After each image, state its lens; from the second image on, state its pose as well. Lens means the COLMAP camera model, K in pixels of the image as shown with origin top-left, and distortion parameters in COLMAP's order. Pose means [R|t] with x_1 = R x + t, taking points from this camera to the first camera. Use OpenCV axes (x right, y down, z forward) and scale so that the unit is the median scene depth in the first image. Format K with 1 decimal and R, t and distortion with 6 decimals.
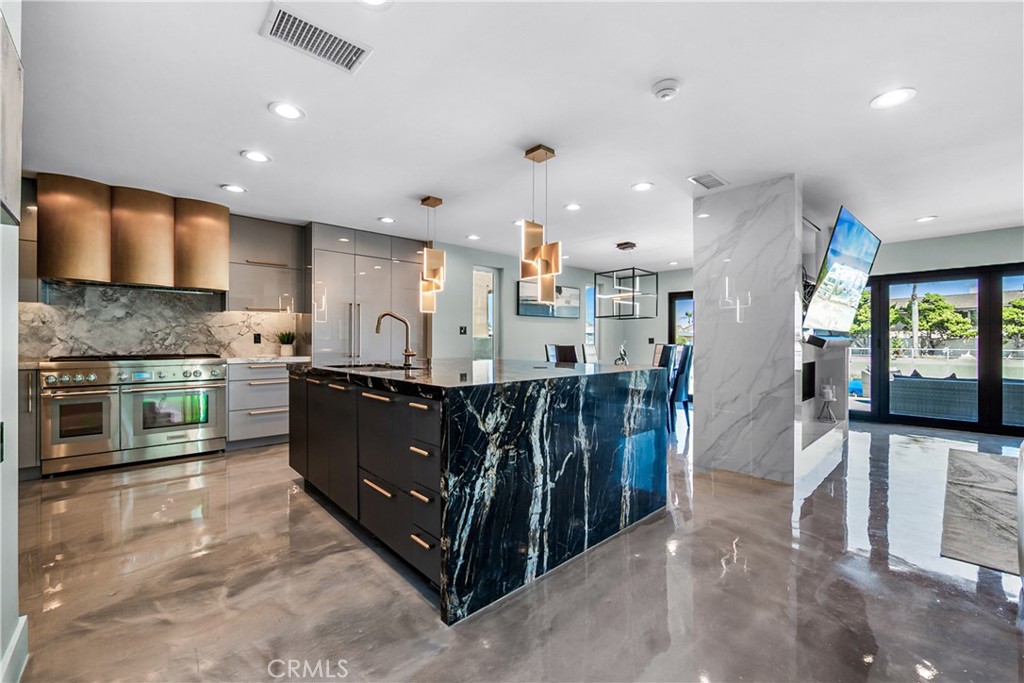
lens RADIAL K [[412.3, 0, 515.3], [0, 412.3, 339.9], [0, 0, 1]] dist [-0.011508, 0.000553]
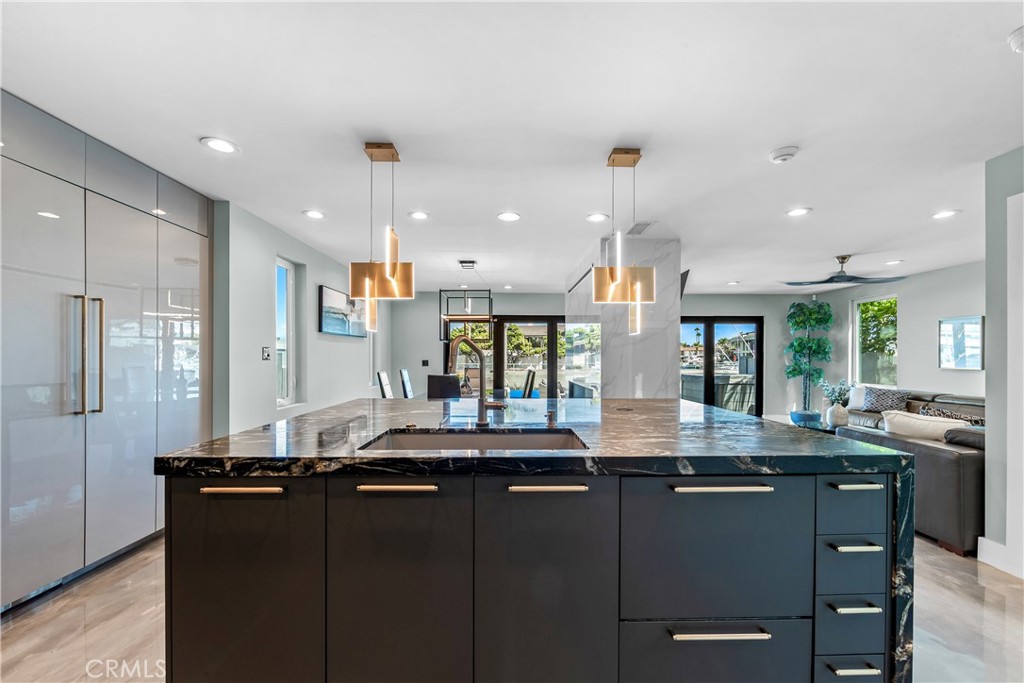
lens RADIAL K [[414.5, 0, 513.1], [0, 414.5, 358.0], [0, 0, 1]] dist [-0.003653, 0.000100]
pose [[0.663009, -0.001389, 0.748610, -0.575897], [-0.003100, 0.999985, 0.004601, -0.032903], [-0.748605, -0.005371, 0.662995, 0.473996]]
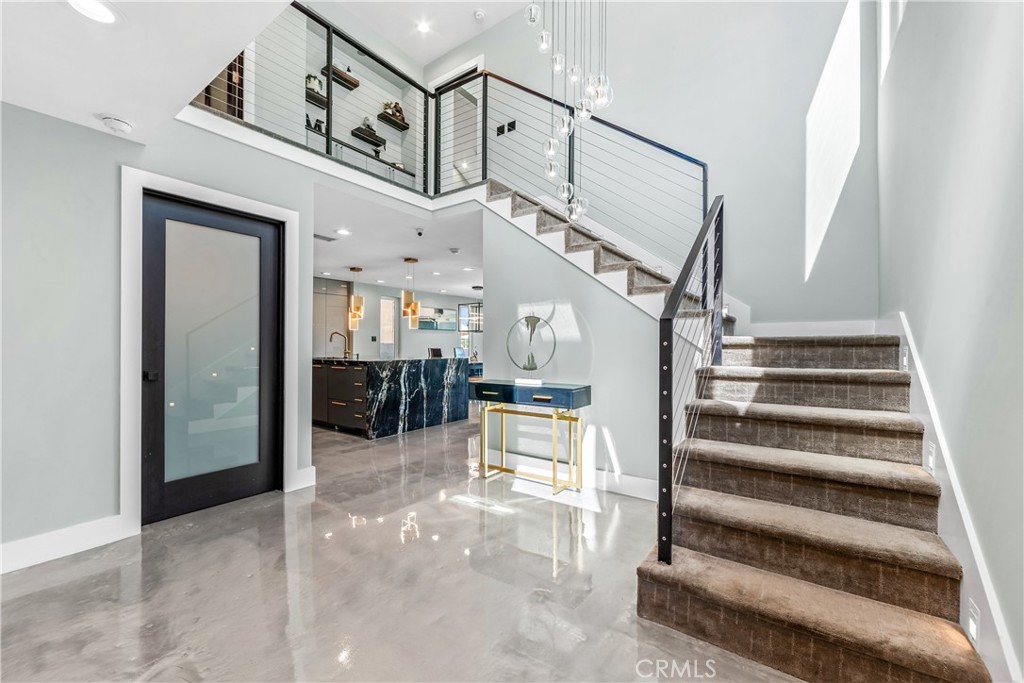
lens RADIAL K [[408.8, 0, 511.7], [0, 408.8, 345.9], [0, 0, 1]] dist [-0.000024, 0.000033]
pose [[0.979719, 0.001760, 0.200369, 0.118225], [-0.002562, 0.999990, 0.003744, -0.005196], [-0.200360, -0.004182, 0.979713, -0.979801]]
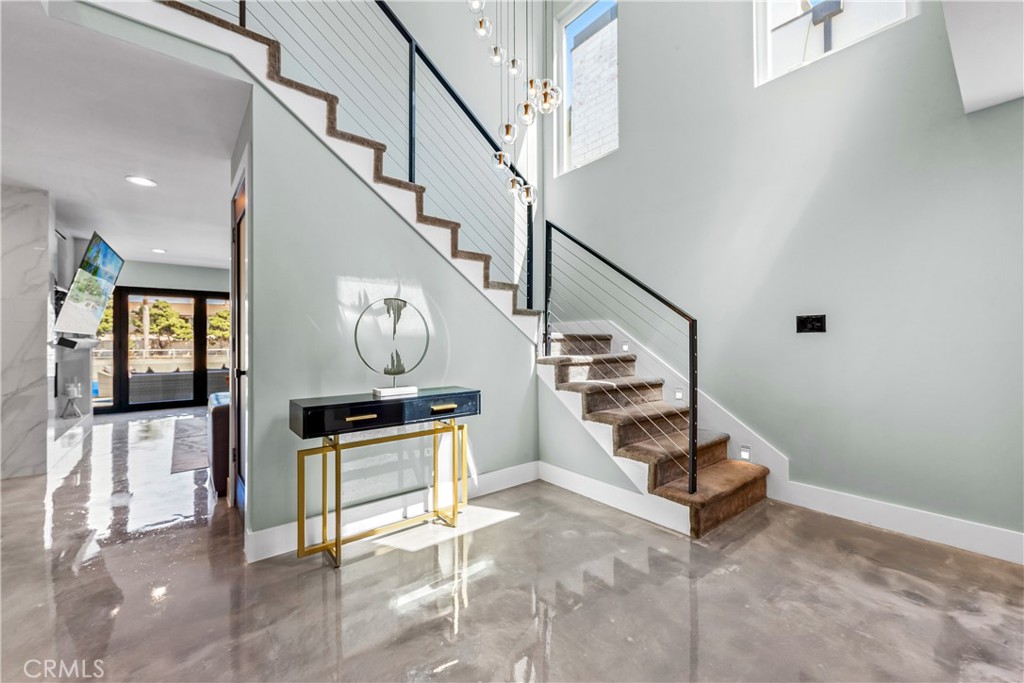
lens RADIAL K [[408.2, 0, 513.7], [0, 408.2, 341.3], [0, 0, 1]] dist [-0.001328, -0.000080]
pose [[0.060470, 0.001699, 0.998169, -0.304568], [-0.000186, 0.999999, -0.001691, 0.000738], [-0.998170, -0.000083, 0.060470, -0.286409]]
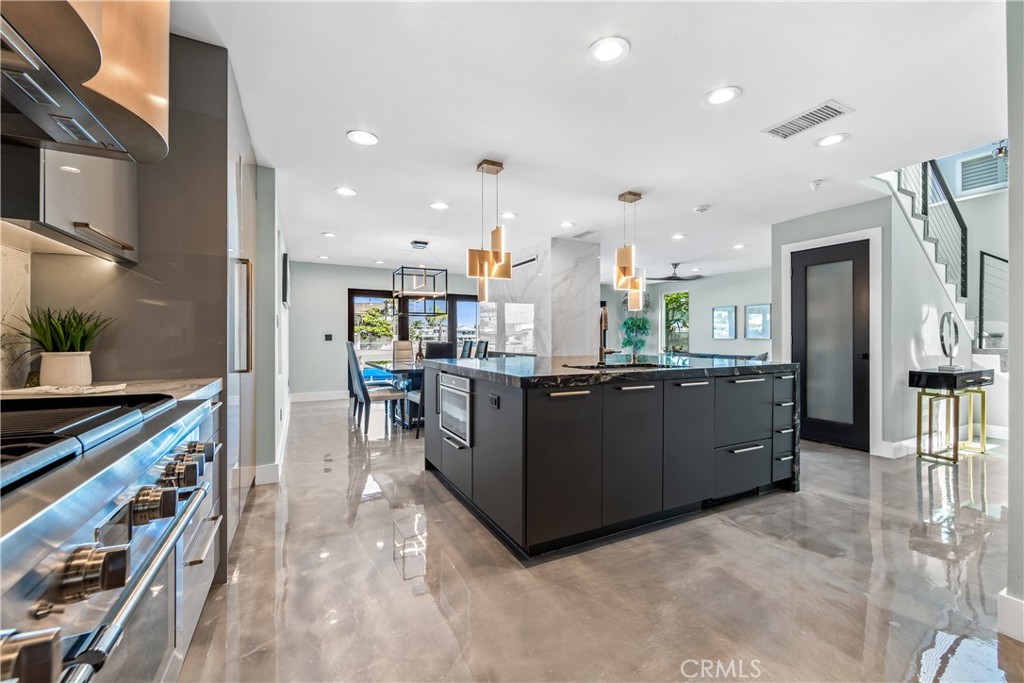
lens RADIAL K [[419.8, 0, 511.8], [0, 419.8, 338.2], [0, 0, 1]] dist [-0.001909, -0.000078]
pose [[0.266178, -0.003576, 0.963917, -1.063279], [-0.001586, 0.999990, 0.004148, -0.001401], [-0.963923, -0.002633, 0.266169, 0.792085]]
